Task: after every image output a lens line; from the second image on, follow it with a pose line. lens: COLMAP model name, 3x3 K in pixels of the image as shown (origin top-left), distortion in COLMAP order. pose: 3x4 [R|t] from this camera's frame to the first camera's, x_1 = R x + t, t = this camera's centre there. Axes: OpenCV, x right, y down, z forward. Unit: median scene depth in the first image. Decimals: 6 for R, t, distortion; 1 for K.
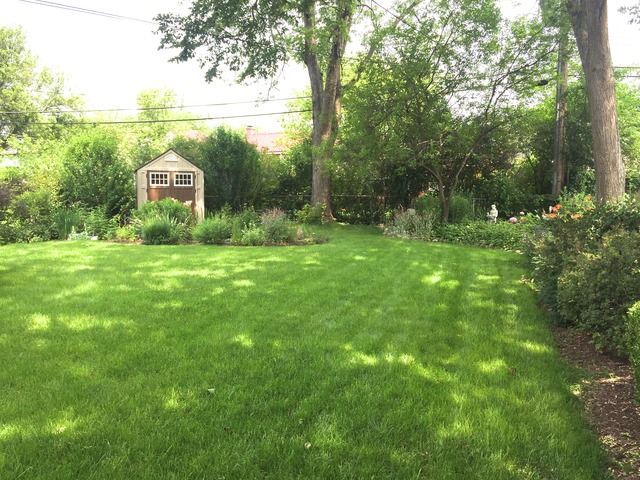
lens RADIAL K [[550.7, 0, 319.1], [0, 550.7, 237.8], [0, 0, 1]] dist [0.078131, -0.098260]
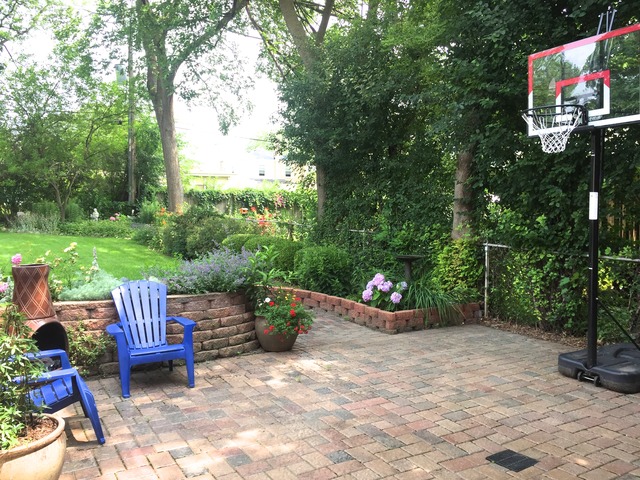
lens RADIAL K [[550.7, 0, 319.6], [0, 550.7, 239.6], [0, 0, 1]] dist [0.078131, -0.098260]
pose [[0.676876, -0.042126, 0.734890, -0.345556], [0.048221, 0.998754, 0.012837, 0.028576], [-0.734516, 0.026748, 0.678064, -0.374508]]
